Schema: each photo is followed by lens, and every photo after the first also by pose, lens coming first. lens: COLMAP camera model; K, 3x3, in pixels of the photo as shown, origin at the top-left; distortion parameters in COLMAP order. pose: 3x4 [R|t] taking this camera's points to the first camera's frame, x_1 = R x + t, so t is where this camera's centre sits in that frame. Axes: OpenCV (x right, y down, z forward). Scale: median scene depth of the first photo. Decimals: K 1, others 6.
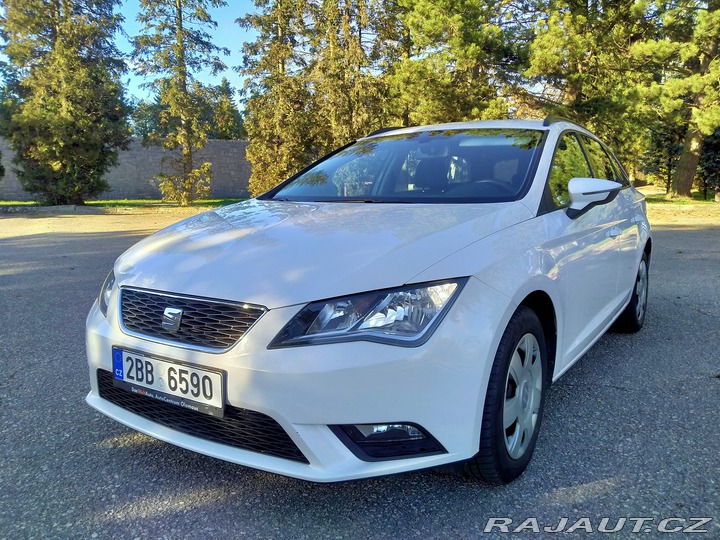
lens RADIAL K [[587.2, 0, 356.2], [0, 587.2, 275.5], [0, 0, 1]] dist [0.060226, -0.095024]
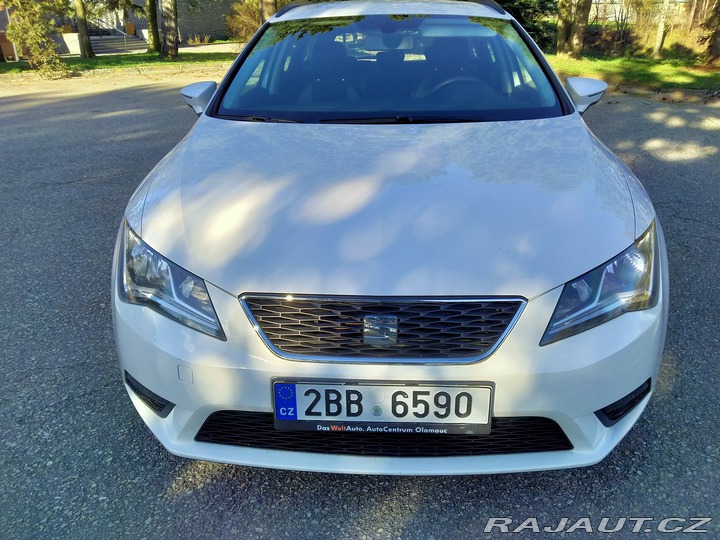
lens RADIAL K [[587.2, 0, 363.2], [0, 587.2, 270.2], [0, 0, 1]] dist [0.060226, -0.095024]
pose [[0.852067, -0.196418, 0.485182, -0.541734], [0.079408, 0.964701, 0.251089, -0.152077], [-0.517374, -0.175417, 0.837588, 0.314849]]
